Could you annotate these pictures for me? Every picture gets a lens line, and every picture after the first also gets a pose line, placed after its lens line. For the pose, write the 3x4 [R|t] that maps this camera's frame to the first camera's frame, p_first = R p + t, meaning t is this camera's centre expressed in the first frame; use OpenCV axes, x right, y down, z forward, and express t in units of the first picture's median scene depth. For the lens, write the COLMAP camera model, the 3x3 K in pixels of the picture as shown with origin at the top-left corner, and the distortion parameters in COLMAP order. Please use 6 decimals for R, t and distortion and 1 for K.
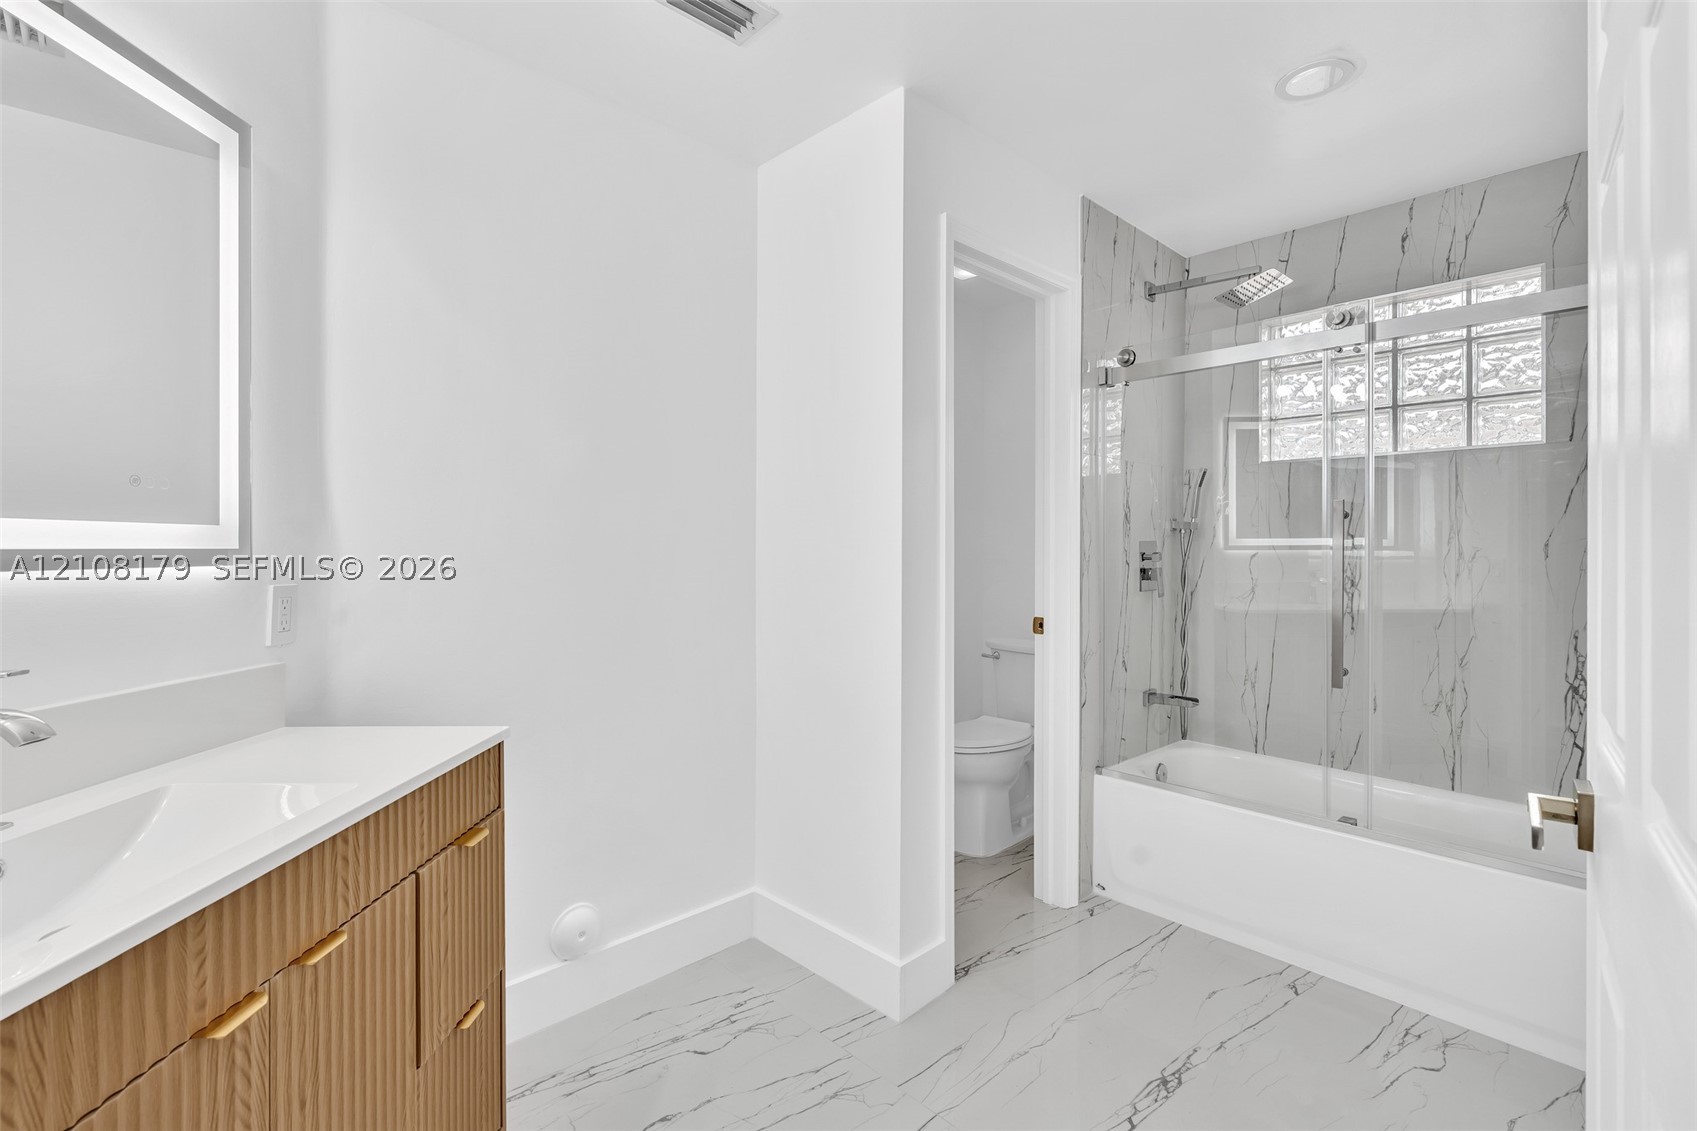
lens RADIAL K [[772.5, 0, 847.0], [0, 772.5, 557.0], [0, 0, 1]] dist [-0.003920, 0.000464]
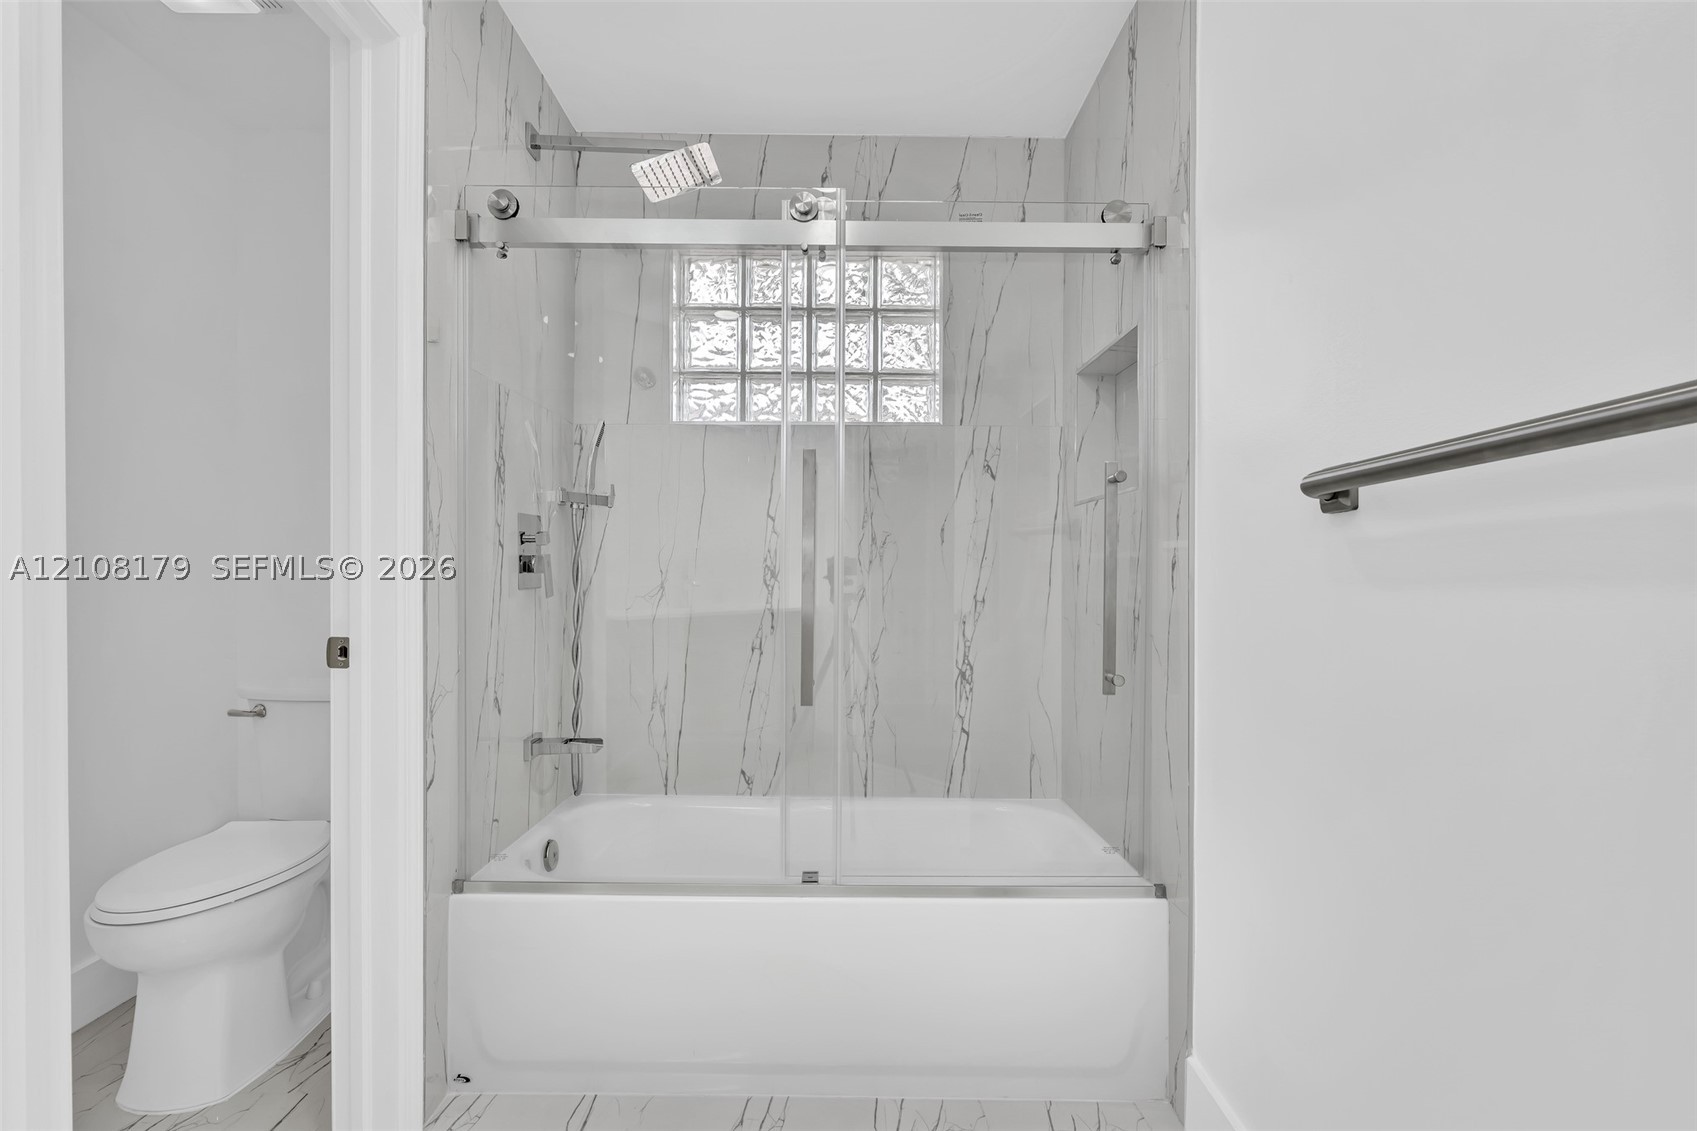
lens RADIAL K [[772.5, 0, 848.4], [0, 772.5, 571.2], [0, 0, 1]] dist [-0.003920, 0.000464]
pose [[0.686854, -0.000809, 0.726795, 0.096233], [0.006298, 0.999968, -0.004839, 0.035133], [-0.726768, 0.007901, 0.686837, 0.353324]]
